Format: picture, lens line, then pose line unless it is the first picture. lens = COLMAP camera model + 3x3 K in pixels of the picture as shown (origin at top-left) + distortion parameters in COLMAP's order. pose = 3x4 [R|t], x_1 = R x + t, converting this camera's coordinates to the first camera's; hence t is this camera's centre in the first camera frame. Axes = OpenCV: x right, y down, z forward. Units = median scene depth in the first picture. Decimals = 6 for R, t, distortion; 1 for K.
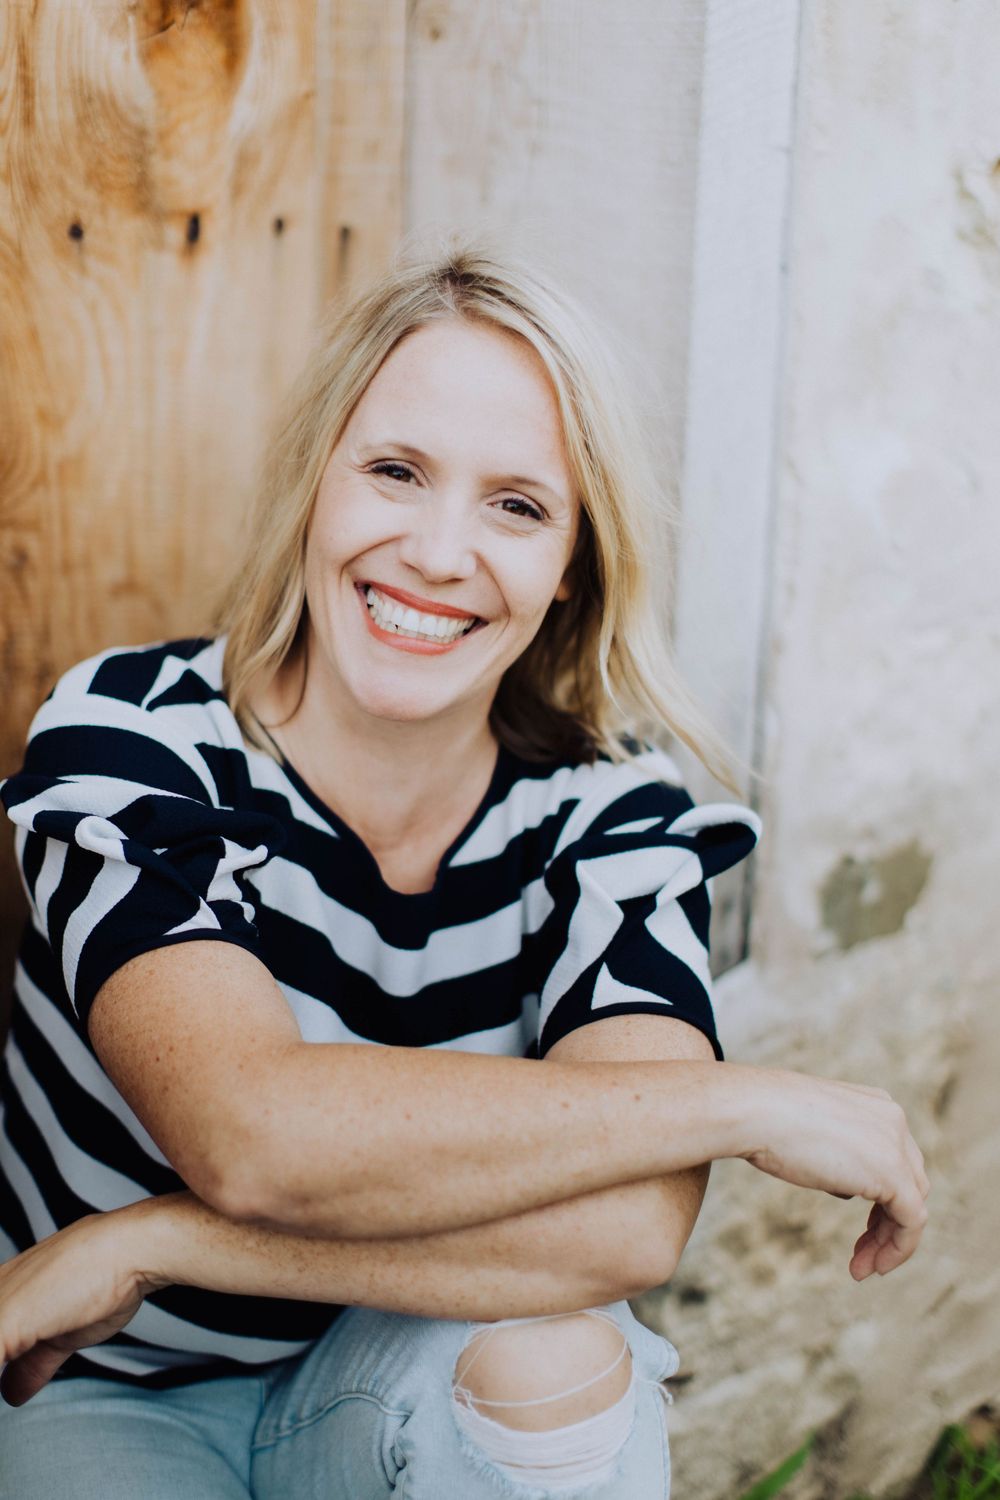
lens RADIAL K [[2213.2, 0, 494.9], [0, 2213.2, 758.1], [0, 0, 1]] dist [0.005326, 0.000000]
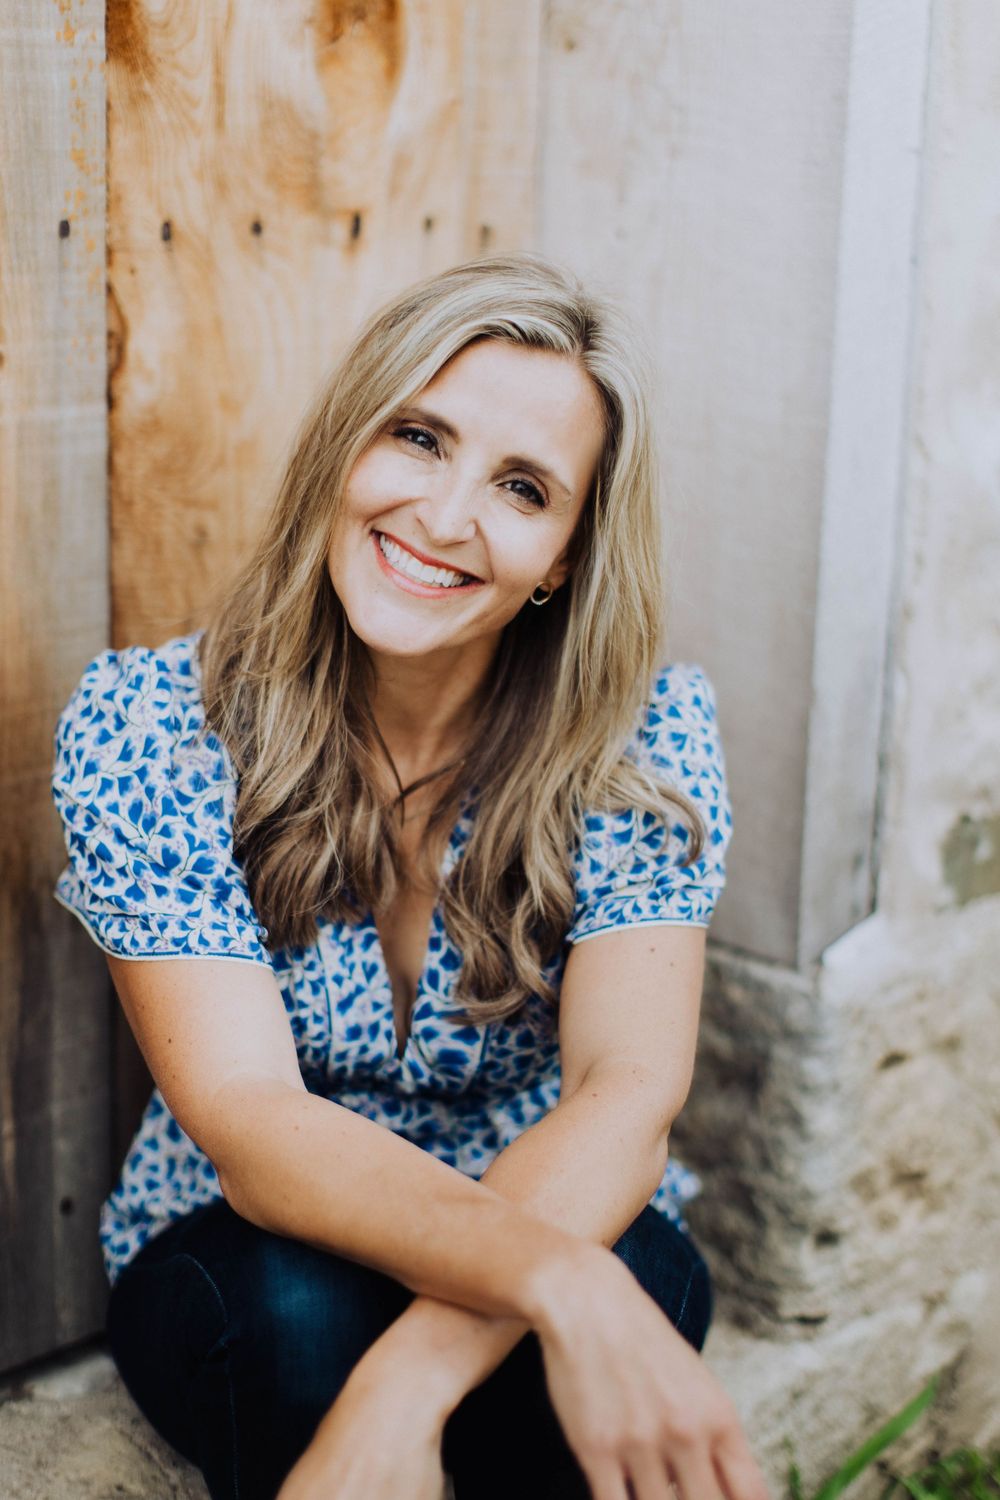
lens RADIAL K [[2407.9, 0, 499.9], [0, 2407.9, 738.9], [0, 0, 1]] dist [0.015611, 0.000000]
pose [[0.998117, -0.014222, 0.059669, -0.137633], [0.016431, 0.999192, -0.036688, 0.049141], [-0.059099, 0.037600, 0.997544, -0.144950]]
